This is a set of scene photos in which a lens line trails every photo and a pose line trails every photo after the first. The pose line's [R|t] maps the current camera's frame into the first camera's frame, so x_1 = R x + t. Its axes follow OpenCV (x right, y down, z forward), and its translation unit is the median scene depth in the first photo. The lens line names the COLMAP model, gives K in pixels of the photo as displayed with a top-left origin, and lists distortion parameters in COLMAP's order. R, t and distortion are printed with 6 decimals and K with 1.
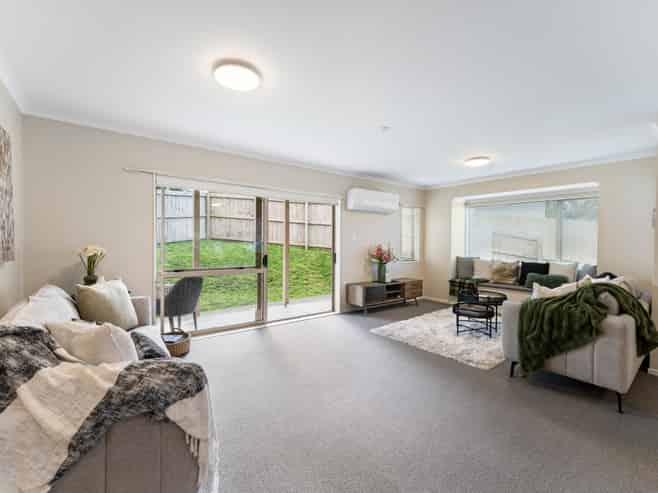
lens RADIAL K [[296.2, 0, 328.0], [0, 296.2, 246.2], [0, 0, 1]] dist [-0.001405, -0.000391]
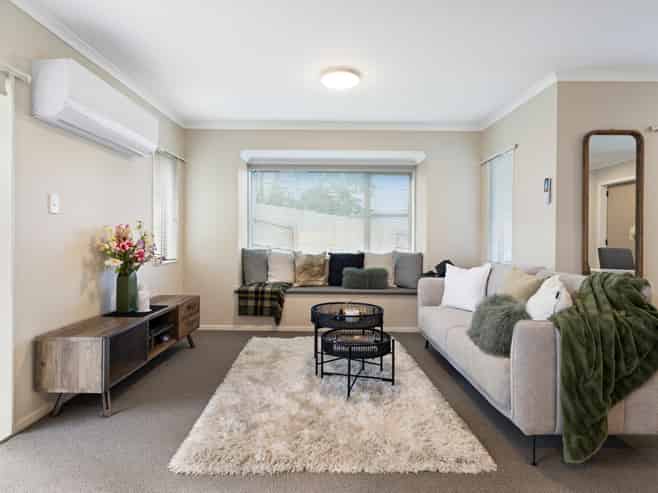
lens RADIAL K [[374.0, 0, 327.1], [0, 374.0, 240.3], [0, 0, 1]] dist [-0.004676, 0.000730]
pose [[0.612065, -0.010691, 0.790735, -0.077541], [0.010793, 0.999928, 0.005164, 0.020677], [-0.790734, 0.005374, 0.612137, 0.540397]]
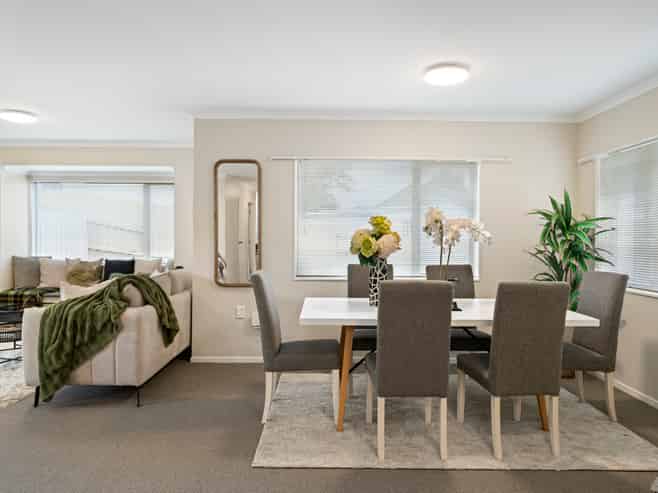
lens RADIAL K [[445.0, 0, 327.1], [0, 445.0, 245.7], [0, 0, 1]] dist [0.001108, -0.003574]
pose [[0.601552, -0.018458, 0.798620, 0.097136], [0.013773, 0.999824, 0.012734, 0.011687], [-0.798715, 0.003339, 0.601701, -0.181053]]
